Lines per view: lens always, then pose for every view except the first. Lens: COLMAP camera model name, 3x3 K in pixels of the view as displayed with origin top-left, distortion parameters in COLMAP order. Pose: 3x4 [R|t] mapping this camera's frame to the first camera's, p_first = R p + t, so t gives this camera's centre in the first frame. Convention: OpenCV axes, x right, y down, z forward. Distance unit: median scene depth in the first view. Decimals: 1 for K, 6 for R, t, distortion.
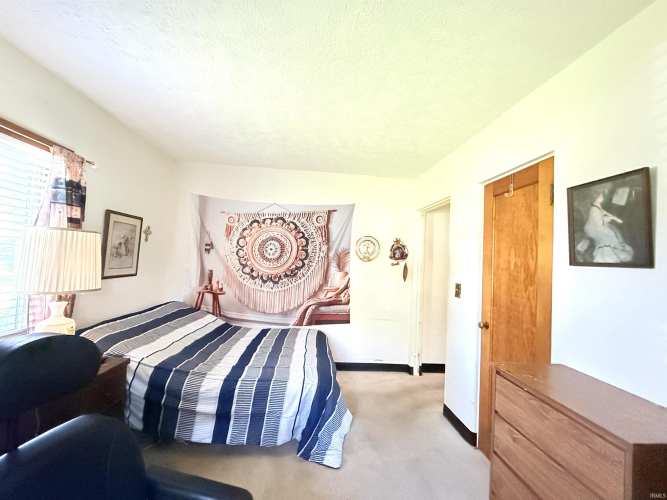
lens RADIAL K [[265.3, 0, 328.7], [0, 265.3, 250.3], [0, 0, 1]] dist [-0.000010, -0.000011]
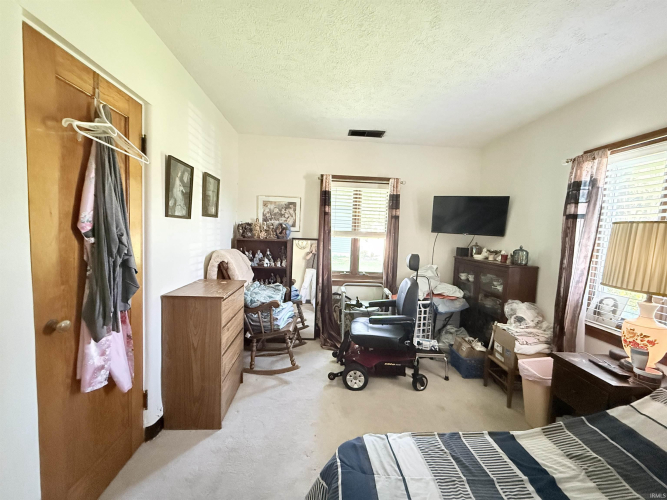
lens RADIAL K [[265.3, 0, 328.7], [0, 265.3, 250.3], [0, 0, 1]] dist [-0.000010, -0.000011]
pose [[-0.995534, -0.093083, 0.015726, 0.057193], [-0.092433, 0.994995, 0.037959, 0.057787], [-0.019180, 0.036336, -0.999156, 1.351540]]
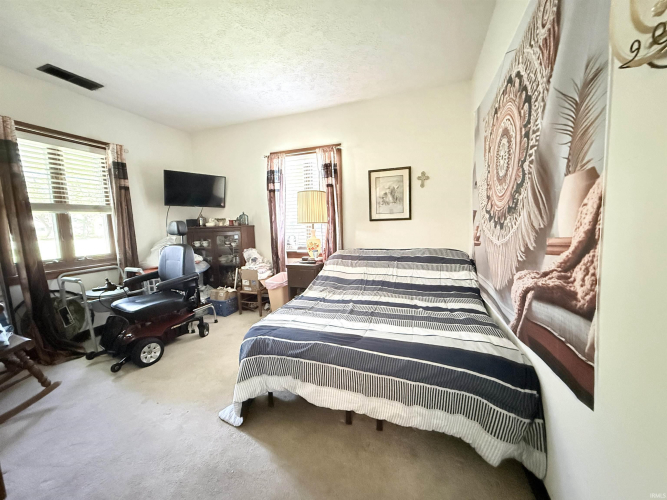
lens RADIAL K [[265.3, 0, 328.7], [0, 265.3, 250.3], [0, 0, 1]] dist [-0.000010, -0.000011]
pose [[-0.411253, 0.051980, -0.910038, 0.529885], [0.040832, 0.998421, 0.038576, 0.197085], [0.910606, -0.021294, -0.412726, 1.350083]]
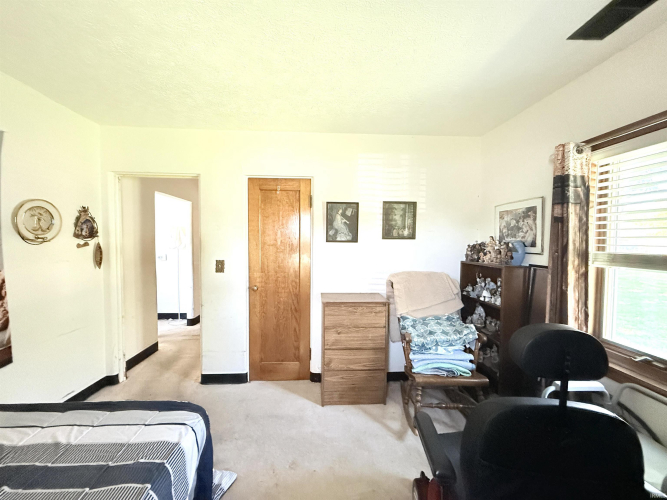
lens RADIAL K [[265.3, 0, 328.7], [0, 265.3, 250.3], [0, 0, 1]] dist [-0.000010, -0.000011]
pose [[0.027114, -0.088613, 0.995697, -0.619696], [-0.044097, 0.994988, 0.089750, -0.034693], [-0.998659, -0.046340, 0.023071, 0.553441]]
